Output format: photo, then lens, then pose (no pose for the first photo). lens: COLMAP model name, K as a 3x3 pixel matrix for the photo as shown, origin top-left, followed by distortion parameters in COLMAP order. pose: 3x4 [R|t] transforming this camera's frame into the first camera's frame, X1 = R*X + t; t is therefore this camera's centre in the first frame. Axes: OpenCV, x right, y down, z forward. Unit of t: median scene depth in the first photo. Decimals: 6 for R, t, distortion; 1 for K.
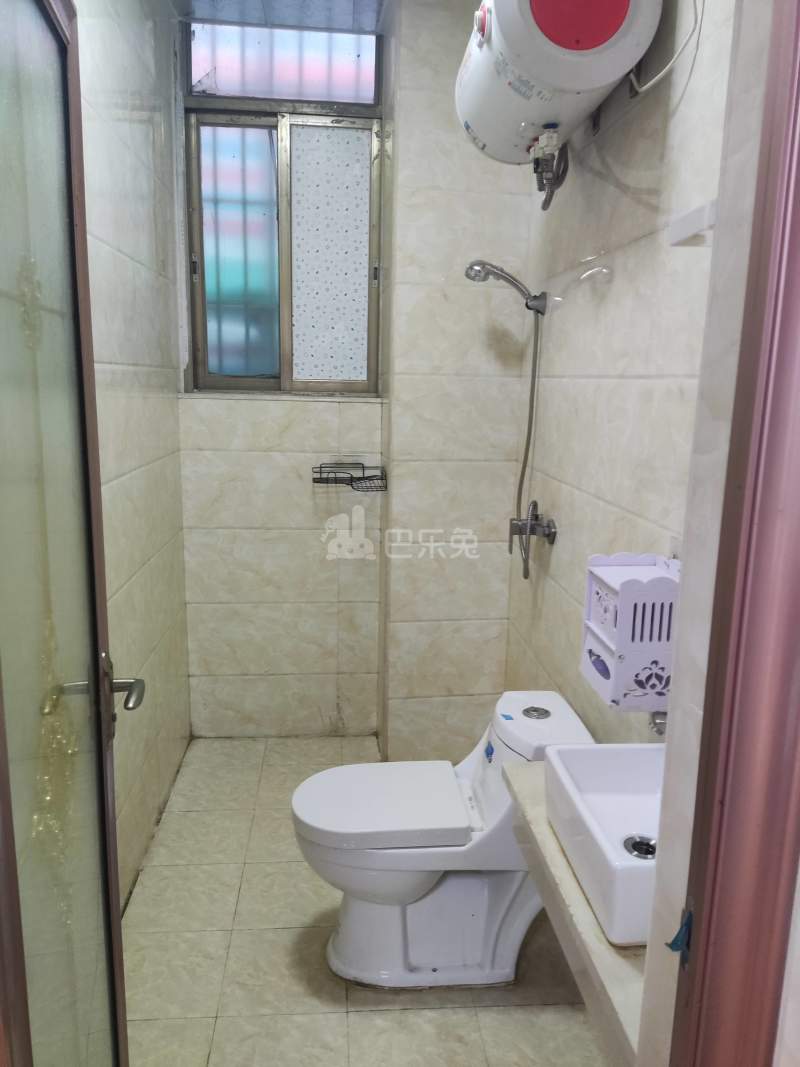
lens RADIAL K [[811.1, 0, 406.0], [0, 811.1, 528.3], [0, 0, 1]] dist [0.015525, -0.010555]
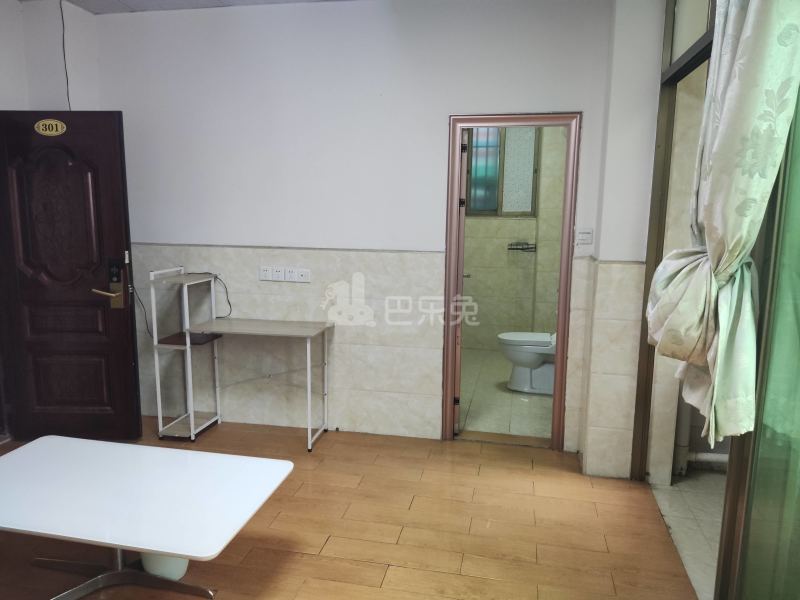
lens RADIAL K [[608.1, 0, 402.1], [0, 608.1, 305.8], [0, 0, 1]] dist [0.015525, -0.010555]
pose [[0.959879, 0.040049, -0.277542, 0.109791], [-0.048182, 0.998584, -0.022546, 0.185836], [0.276246, 0.035014, 0.960449, -0.985566]]
